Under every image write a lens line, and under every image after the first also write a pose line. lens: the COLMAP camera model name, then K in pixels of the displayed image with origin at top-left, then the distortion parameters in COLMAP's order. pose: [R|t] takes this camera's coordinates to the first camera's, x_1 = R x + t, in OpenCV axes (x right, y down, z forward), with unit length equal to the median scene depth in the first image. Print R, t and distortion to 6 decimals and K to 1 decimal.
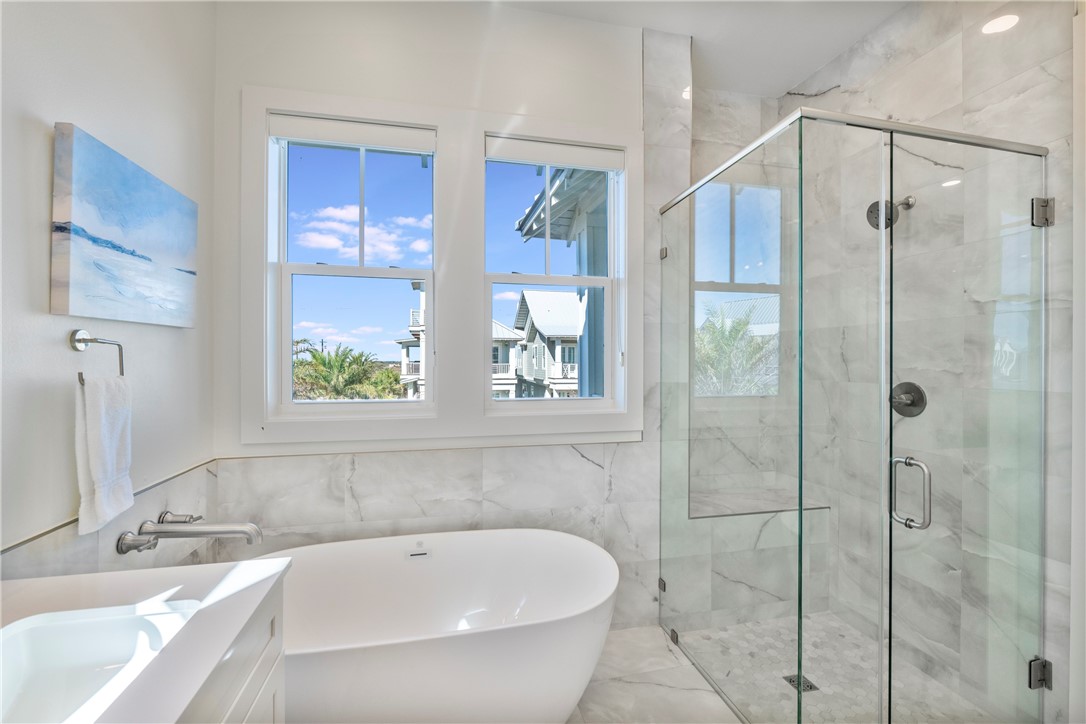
lens RADIAL K [[451.6, 0, 540.4], [0, 451.6, 360.8], [0, 0, 1]] dist [-0.002554, -0.000187]
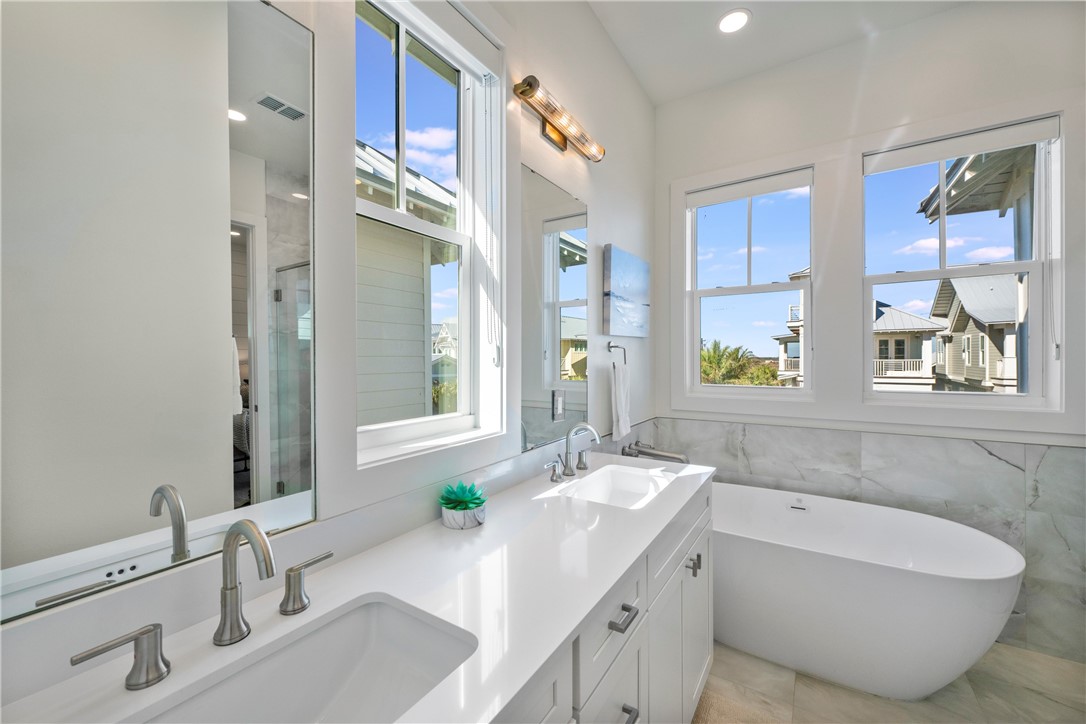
lens RADIAL K [[429.2, 0, 537.1], [0, 429.2, 359.2], [0, 0, 1]] dist [-0.002815, 0.000015]
pose [[0.689156, -0.002268, -0.724610, 0.081954], [0.005465, 0.999983, 0.002067, 0.002936], [0.724593, -0.005385, 0.689156, -0.299426]]
